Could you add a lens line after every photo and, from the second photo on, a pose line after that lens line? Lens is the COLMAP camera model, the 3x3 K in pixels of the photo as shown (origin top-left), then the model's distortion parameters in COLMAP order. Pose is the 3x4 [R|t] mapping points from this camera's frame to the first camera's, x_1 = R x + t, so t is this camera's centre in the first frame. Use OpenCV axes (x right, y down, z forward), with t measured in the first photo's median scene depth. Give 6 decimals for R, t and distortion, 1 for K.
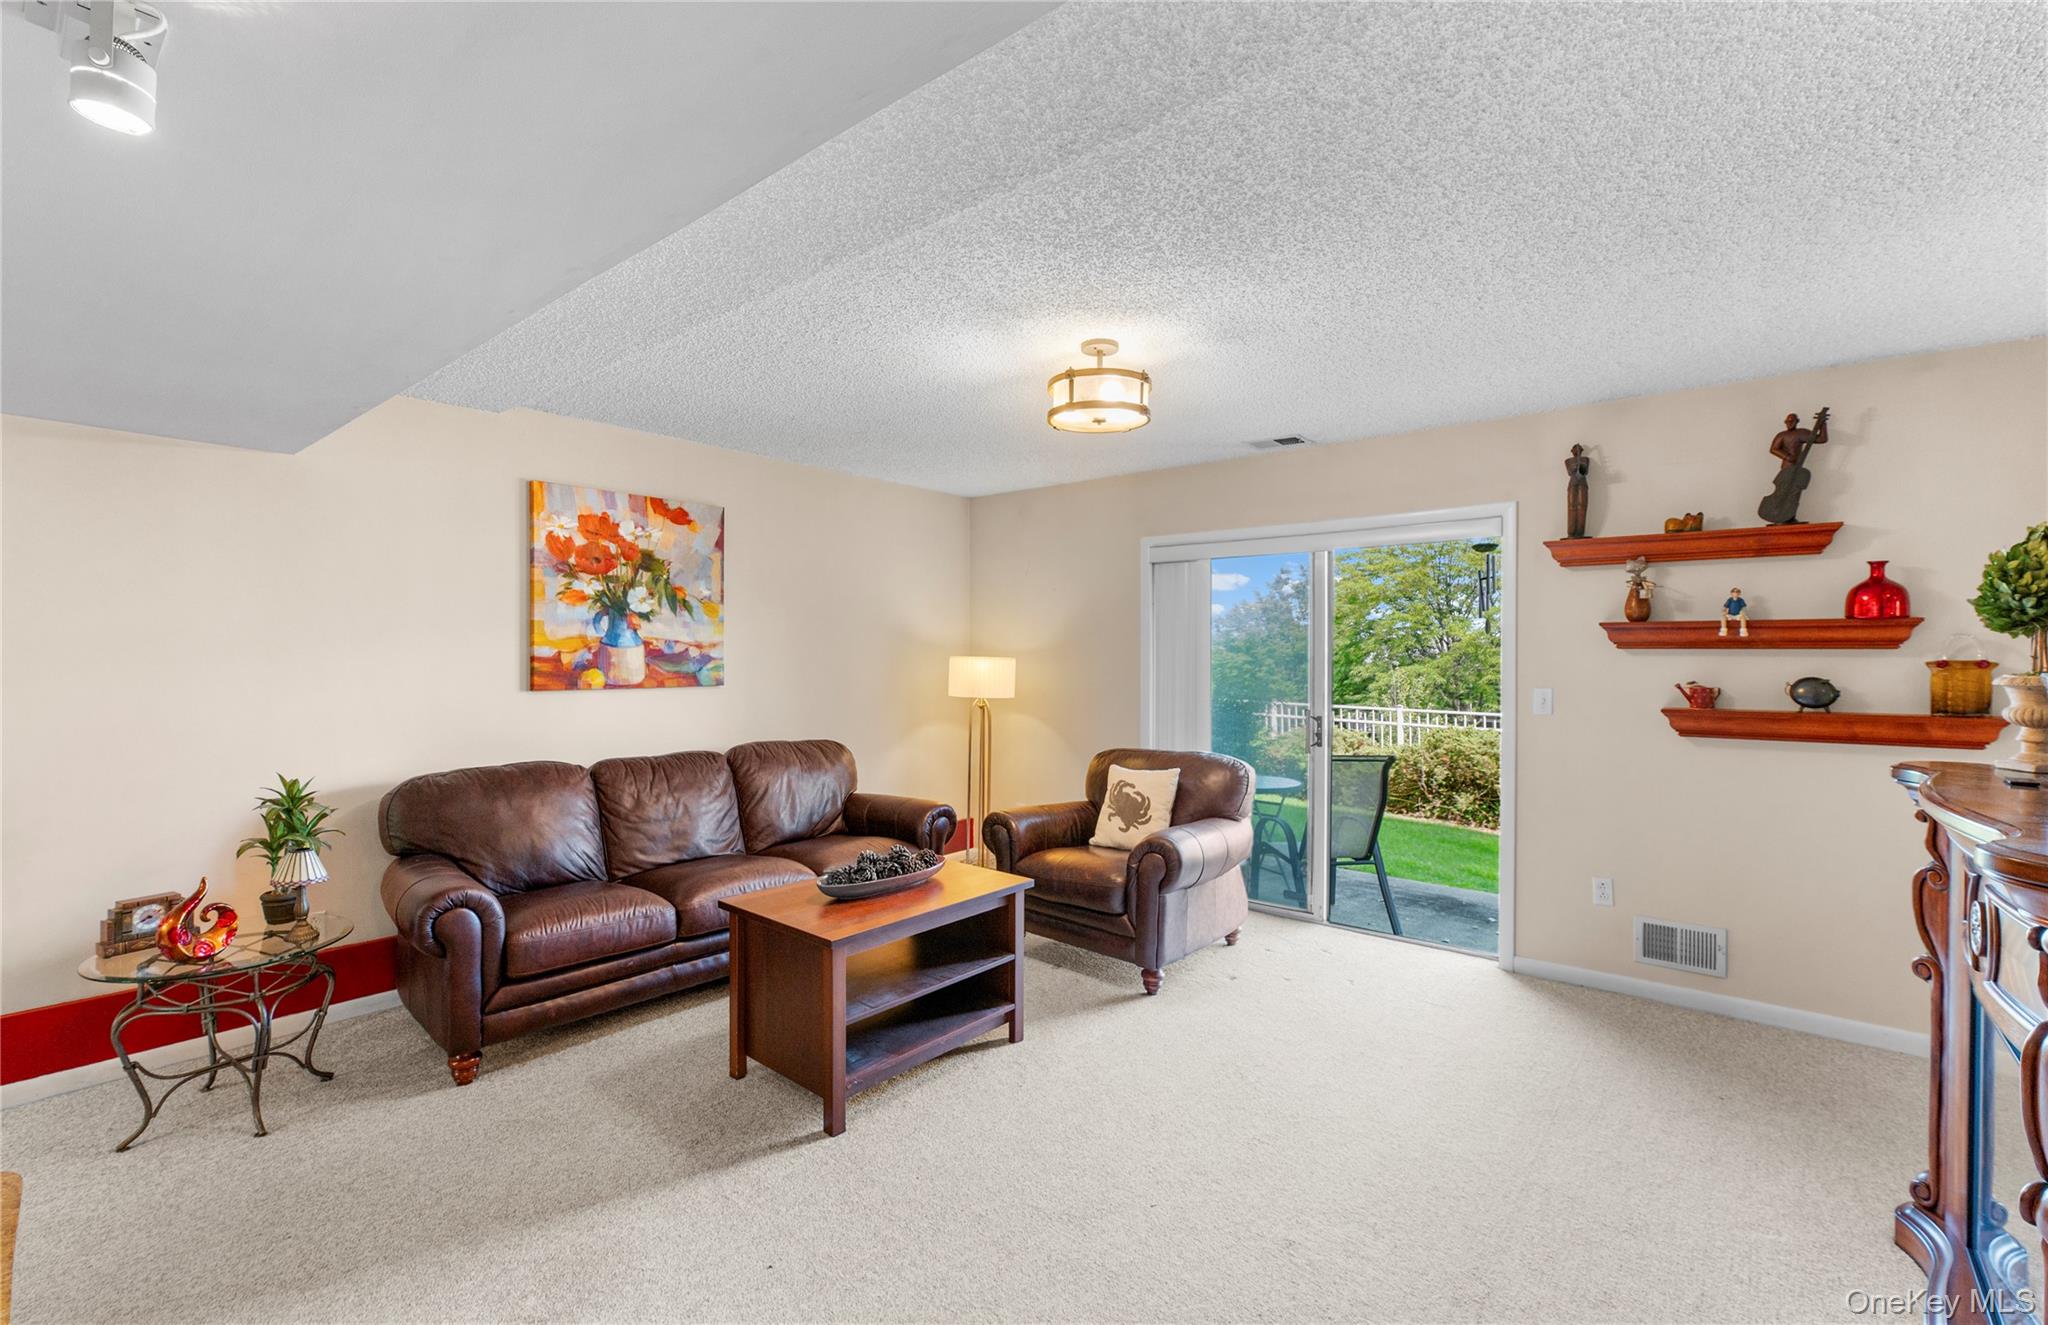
lens RADIAL K [[891.5, 0, 1024.0], [0, 891.5, 662.5], [0, 0, 1]] dist [-0.000849, -0.000067]
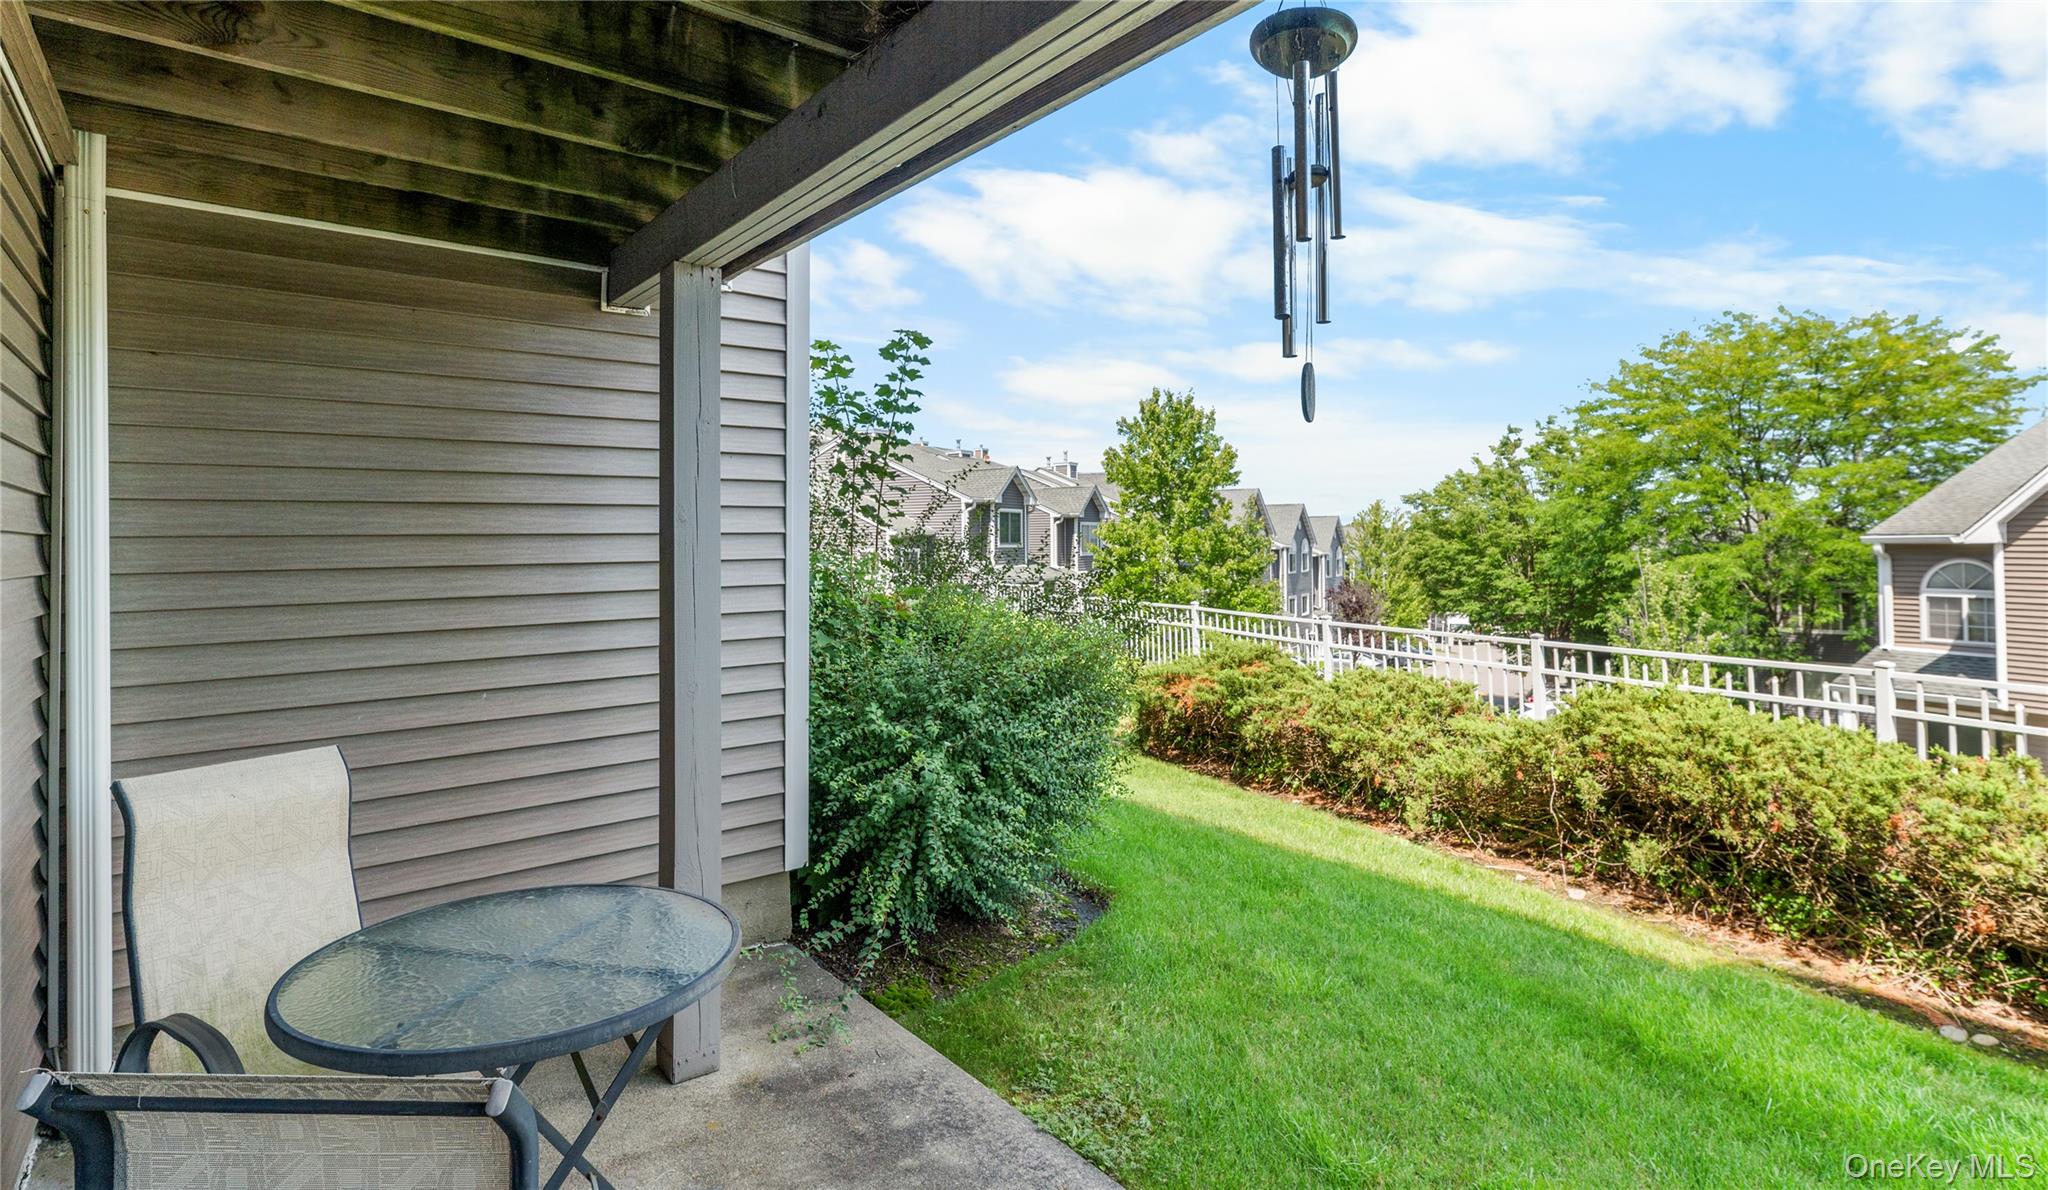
lens RADIAL K [[1014.7, 0, 1023.7], [0, 1014.7, 533.3], [0, 0, 1]] dist [0.000949, 0.000085]
pose [[0.980141, -0.012289, -0.197921, 0.065541], [0.008050, 0.999721, -0.022210, 0.000473], [0.198139, 0.020175, 0.979966, 0.098010]]
